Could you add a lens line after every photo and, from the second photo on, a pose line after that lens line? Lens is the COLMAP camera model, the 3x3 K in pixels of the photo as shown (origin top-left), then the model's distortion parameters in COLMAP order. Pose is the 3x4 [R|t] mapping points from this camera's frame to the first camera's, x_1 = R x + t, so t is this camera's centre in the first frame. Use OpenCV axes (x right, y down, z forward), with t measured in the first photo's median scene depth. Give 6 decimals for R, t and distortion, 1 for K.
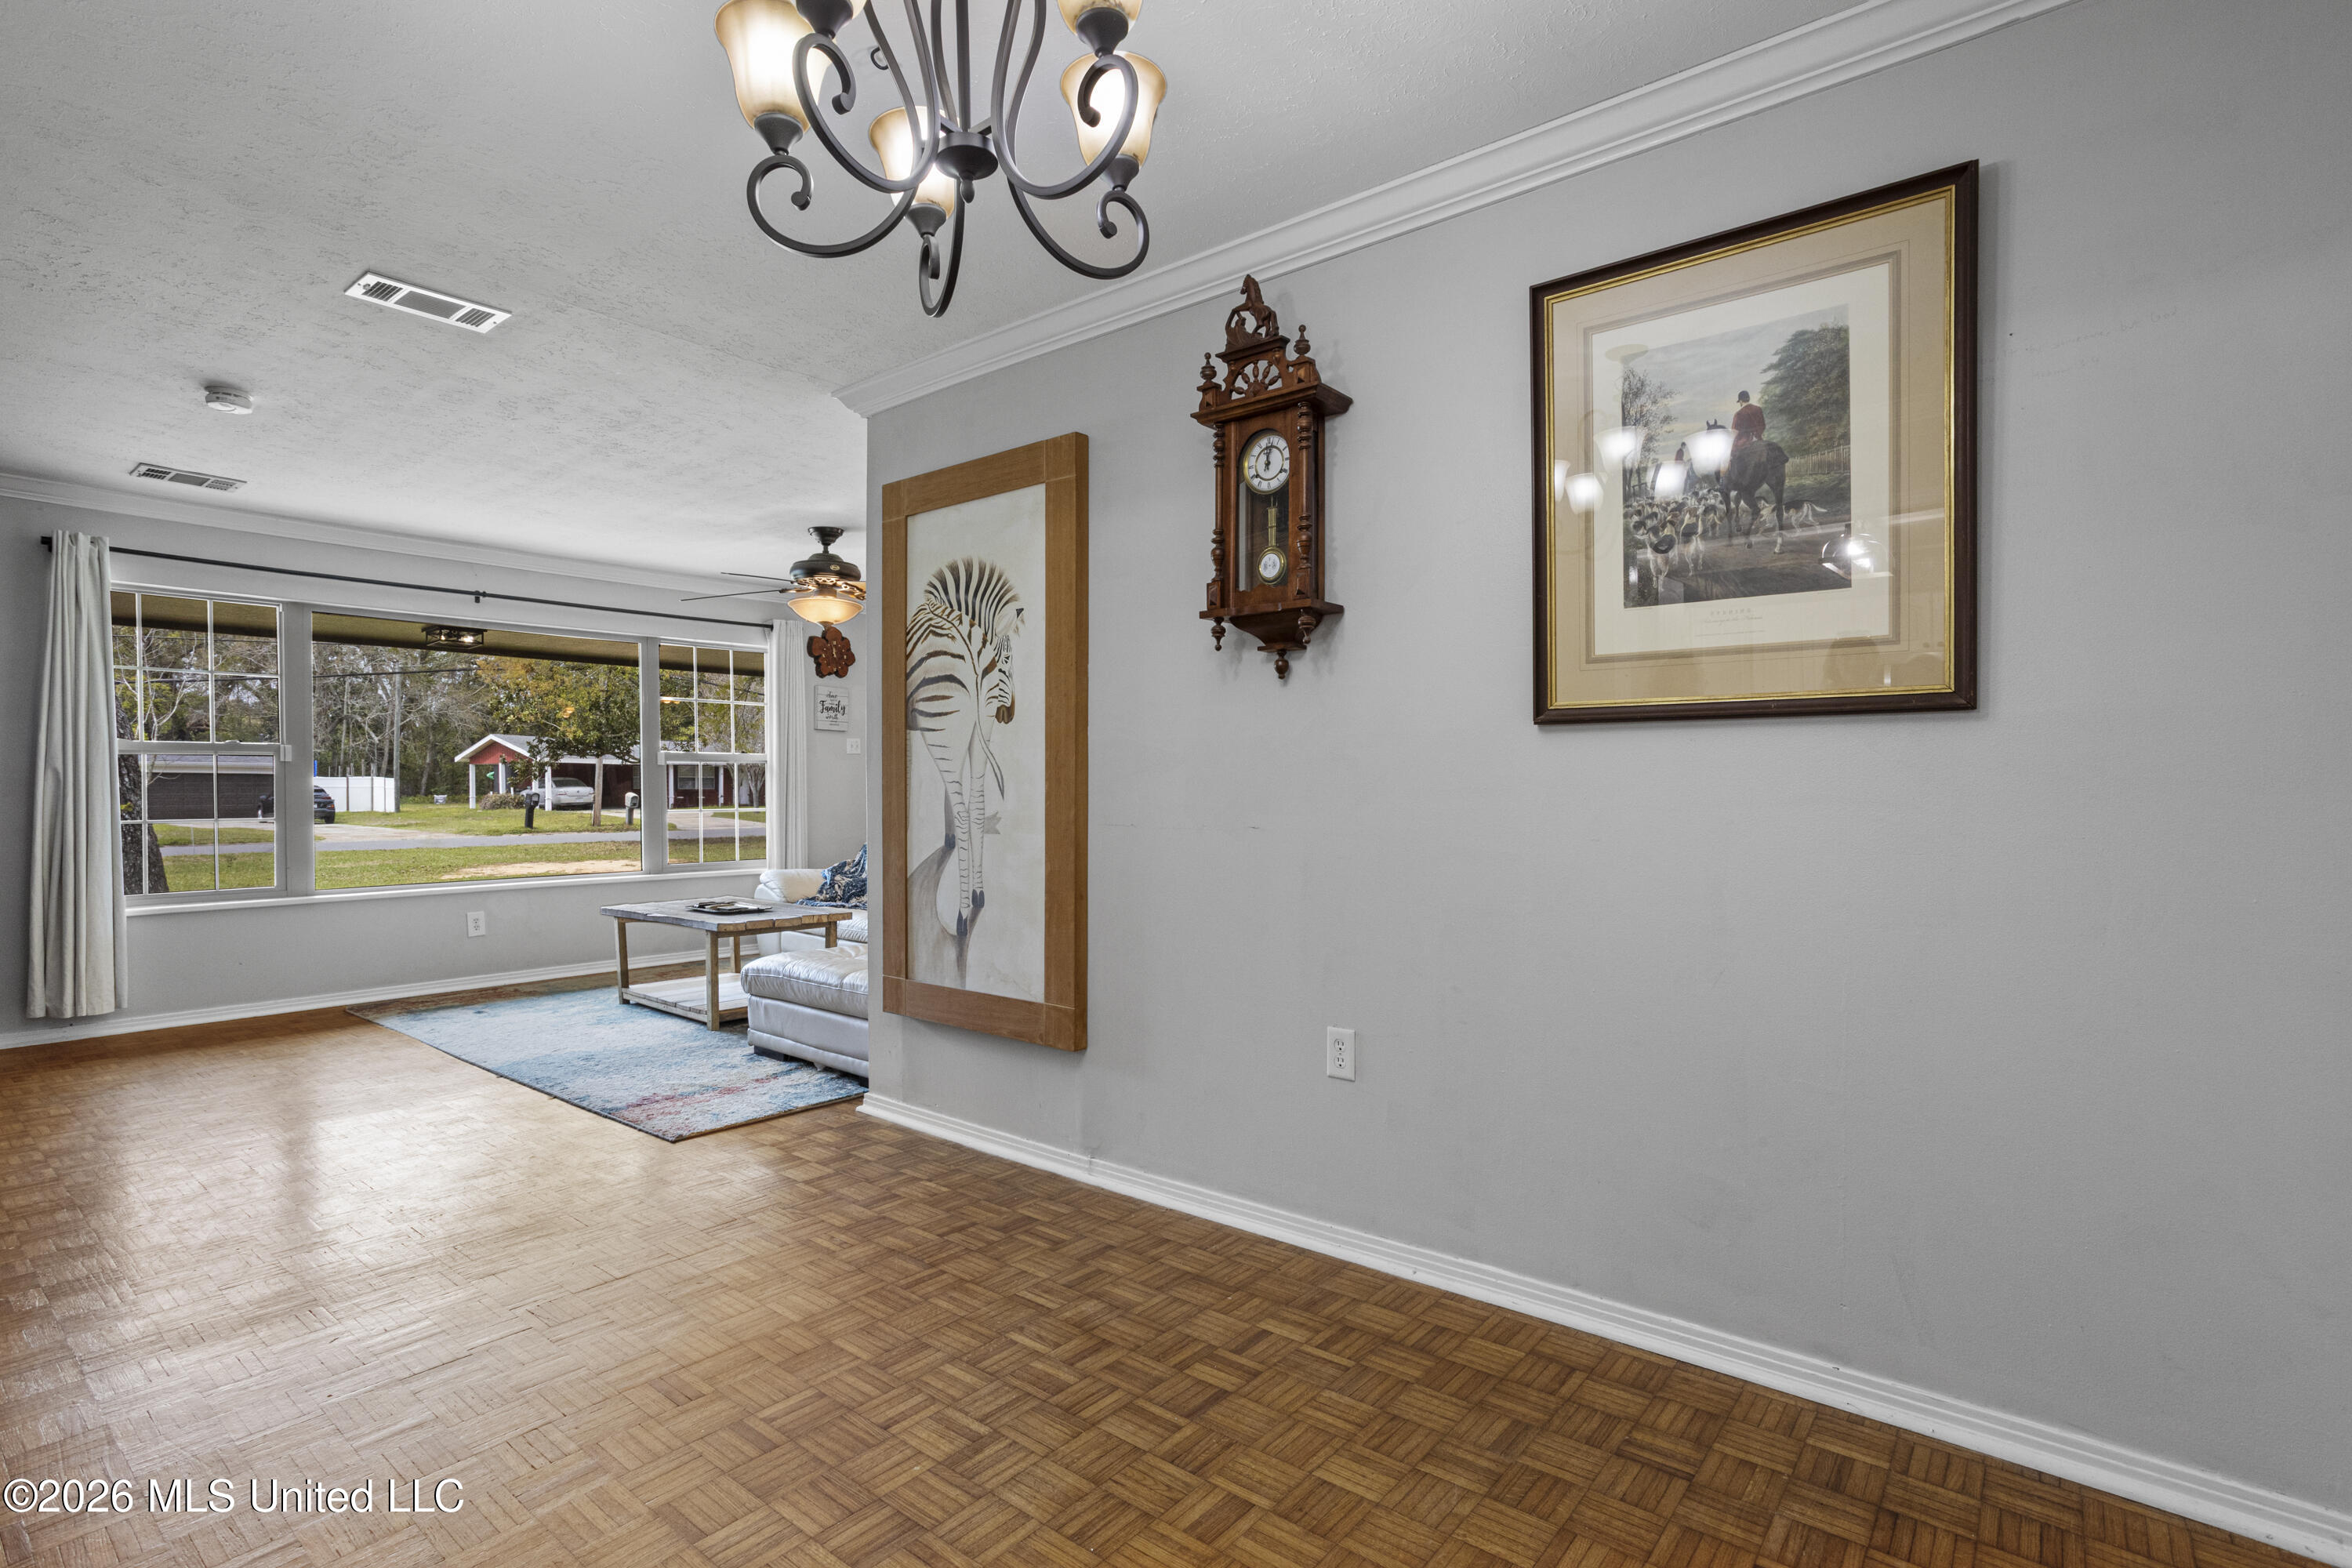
lens RADIAL K [[1143.7, 0, 1162.6], [0, 1143.7, 804.0], [0, 0, 1]] dist [-0.059774, 0.038130]
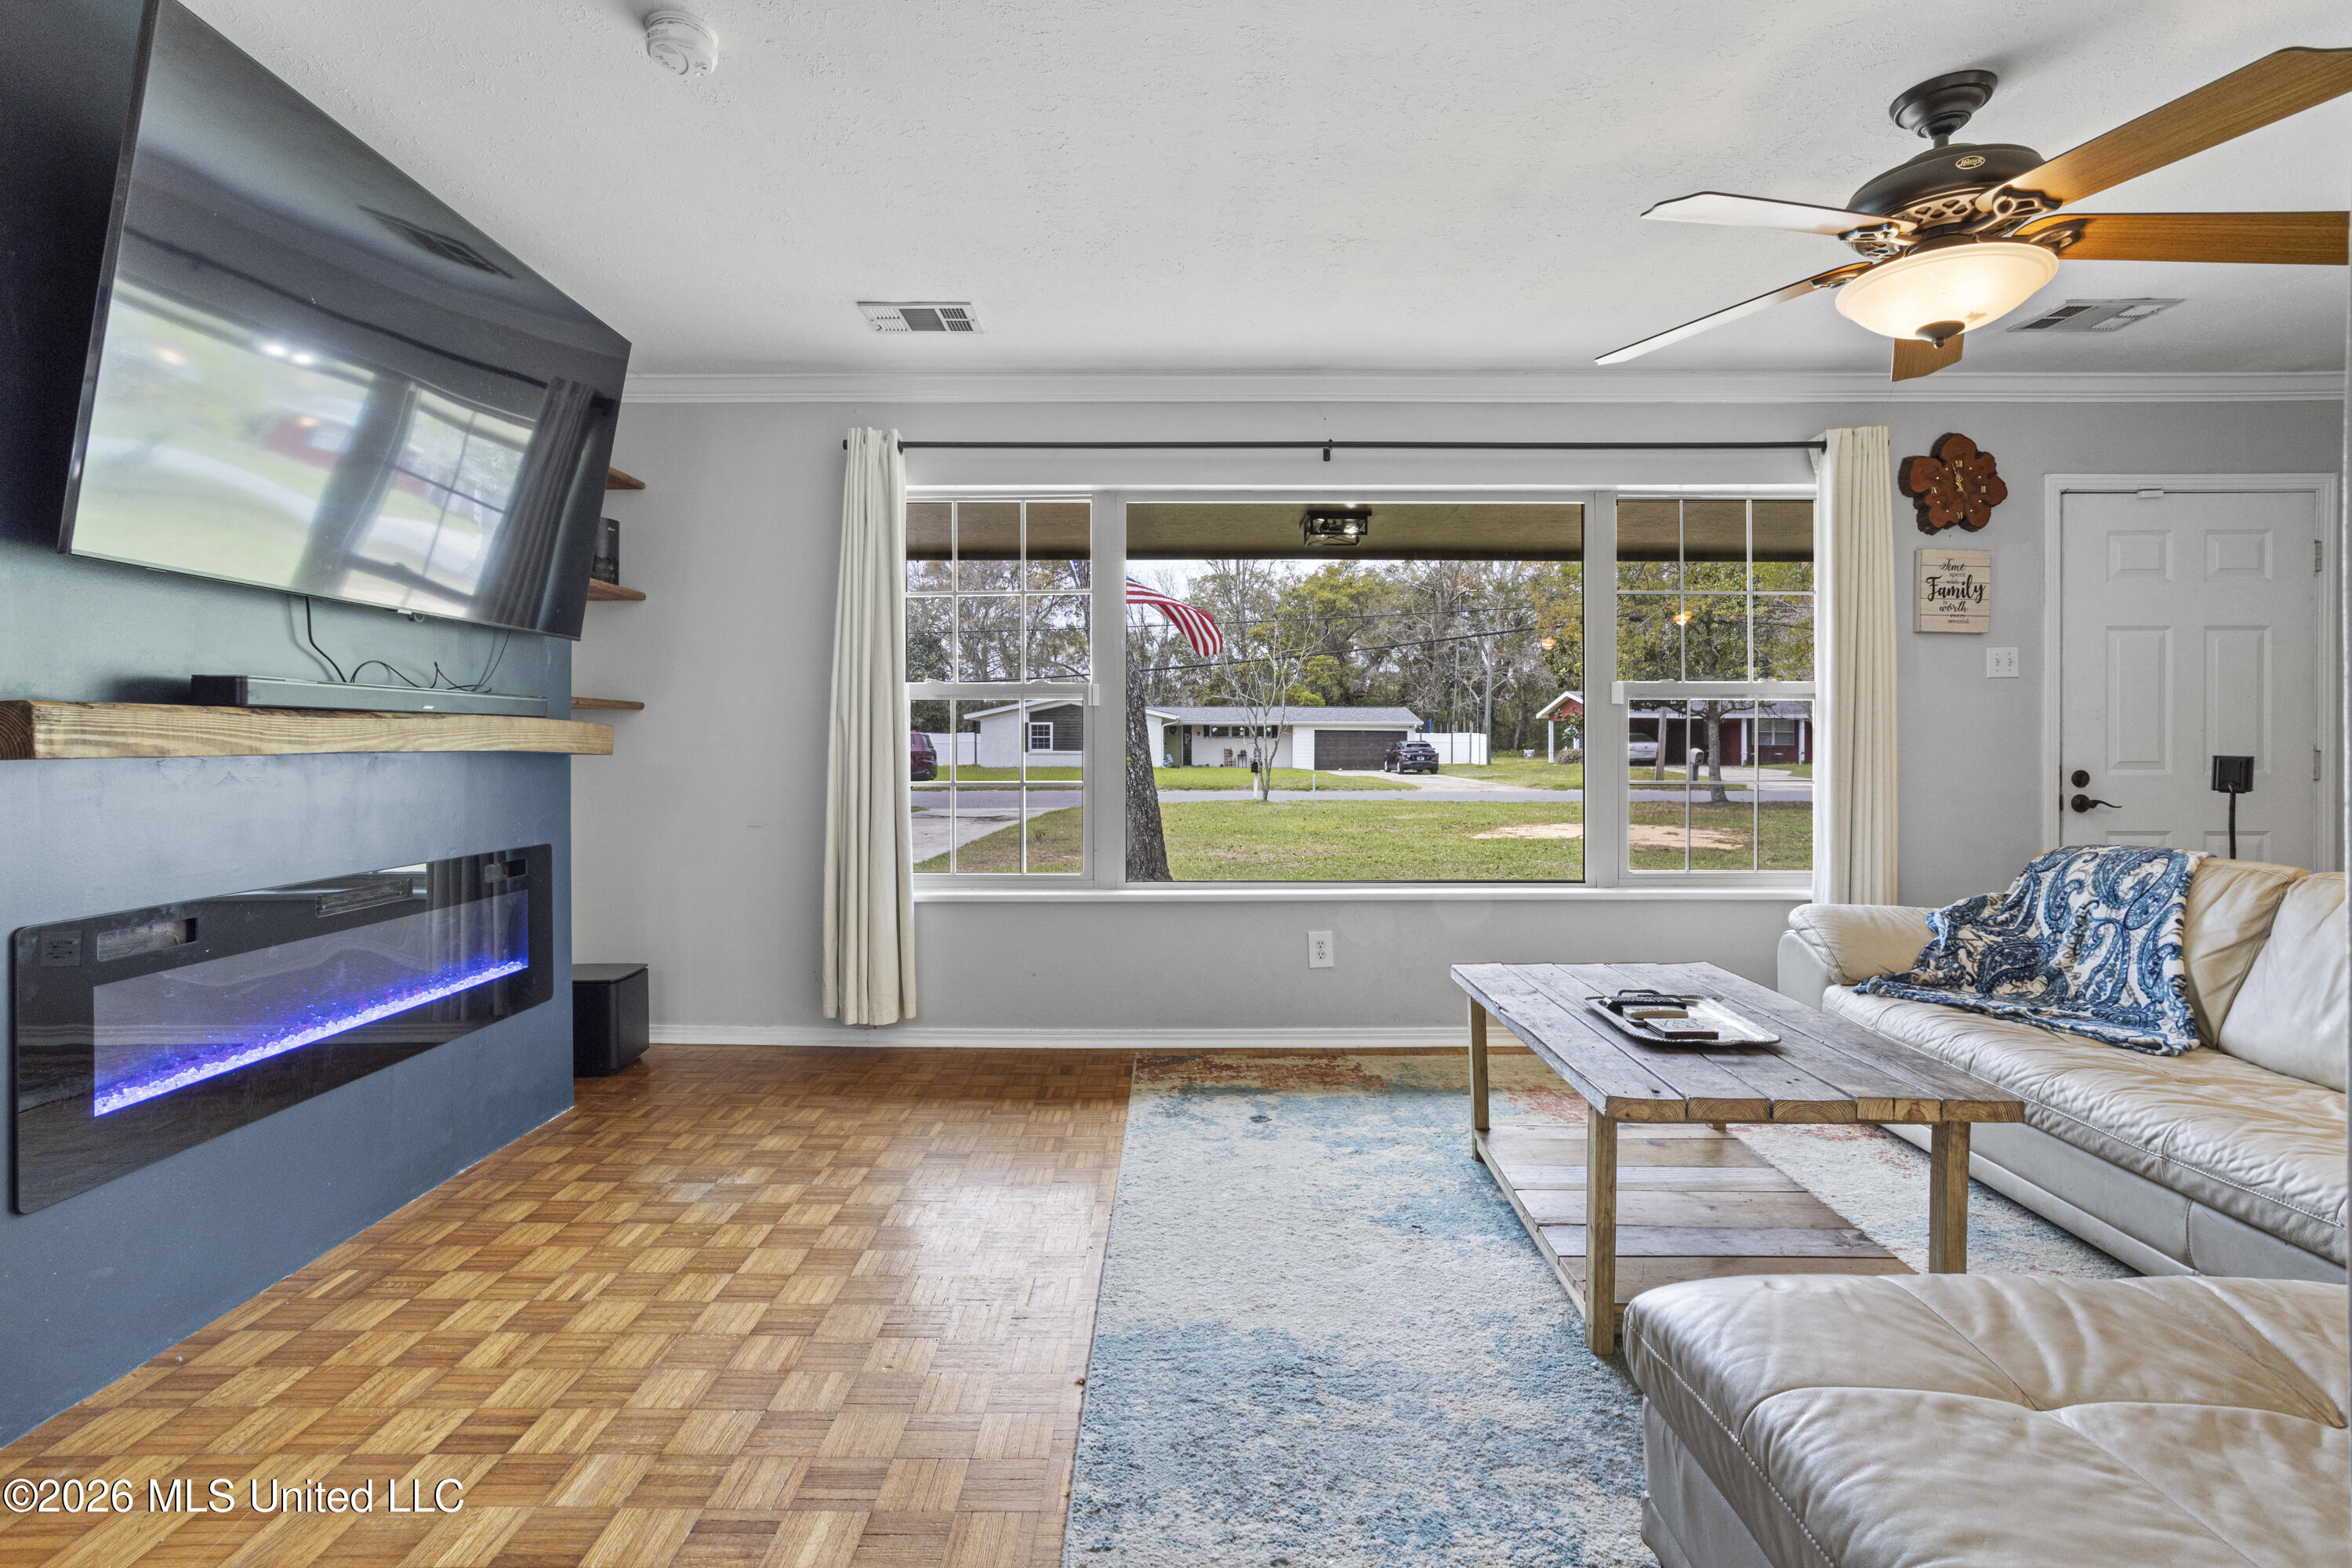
lens RADIAL K [[1130.5, 0, 1166.7], [0, 1130.5, 753.3], [0, 0, 1]] dist [-0.055589, 0.036289]
pose [[0.626355, 0.007613, -0.779500, -0.119302], [-0.011789, 0.999930, 0.000293, -0.005682], [0.779448, 0.009006, 0.626402, 0.400125]]
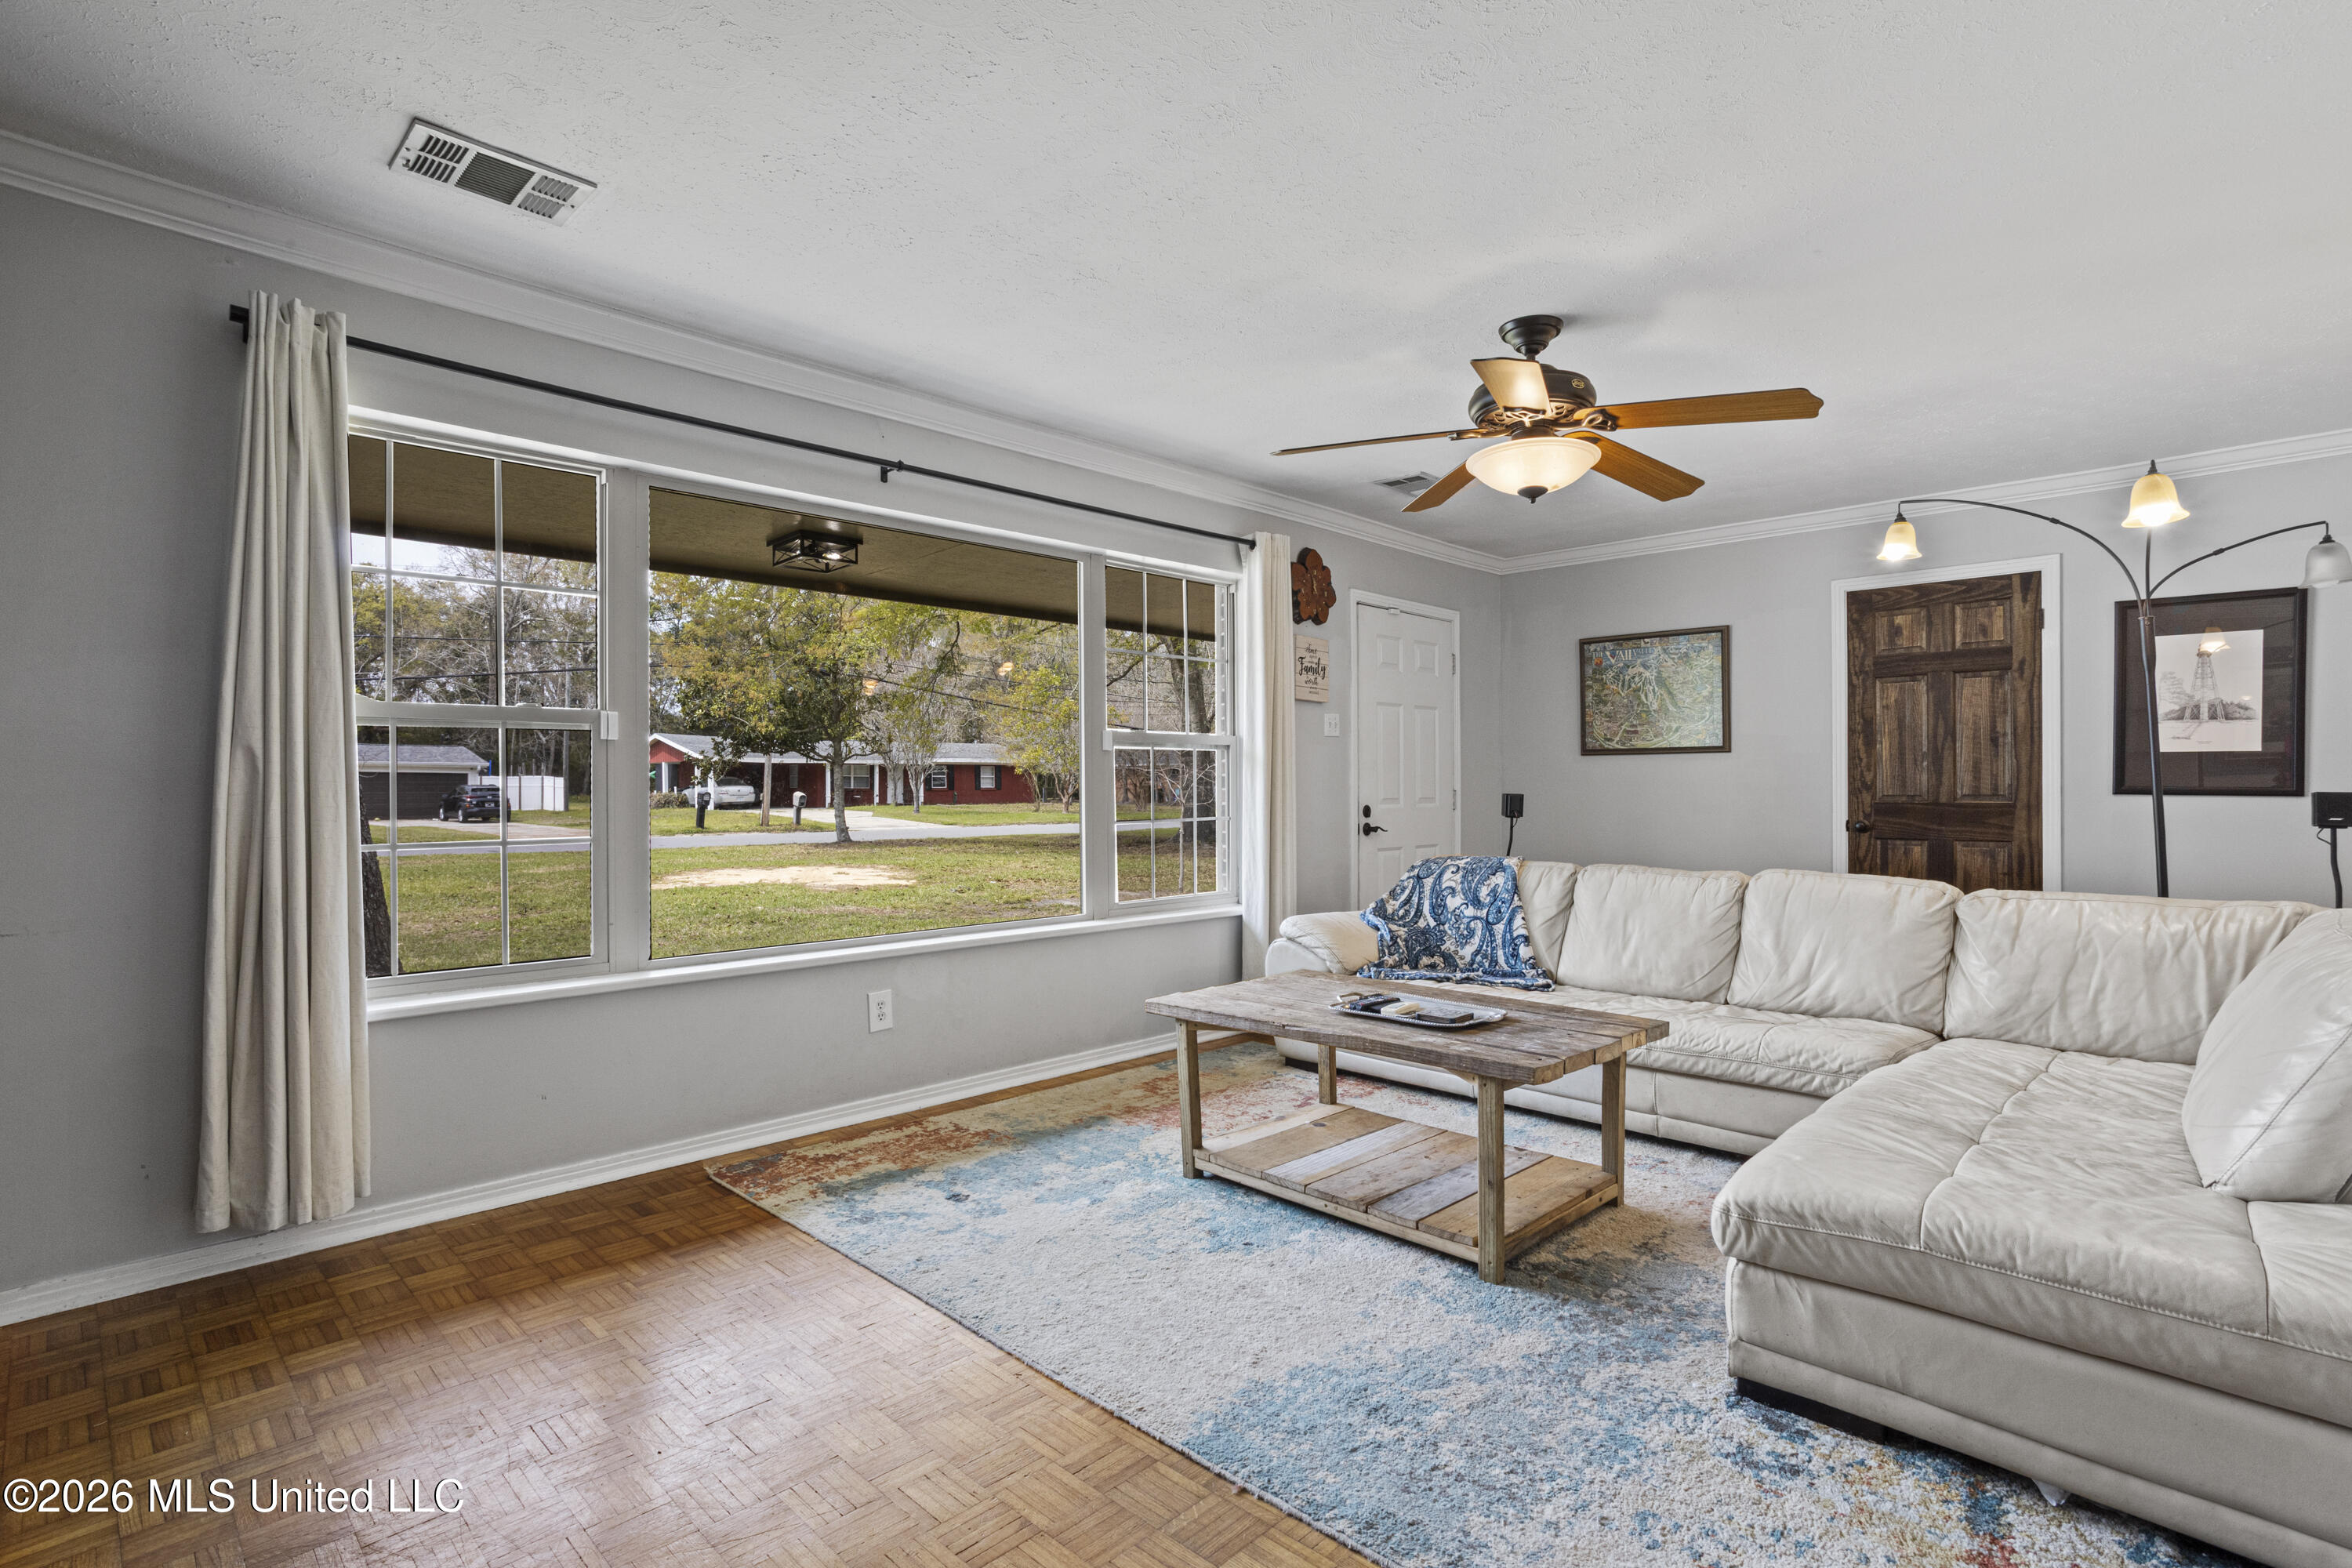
lens RADIAL K [[1134.9, 0, 1161.5], [0, 1134.9, 791.4], [0, 0, 1]] dist [-0.071219, 0.053197]
pose [[0.995140, -0.000458, -0.098466, -0.310984], [-0.000518, 0.999951, -0.009886, -0.004313], [0.098465, 0.009889, 0.995091, 0.317830]]
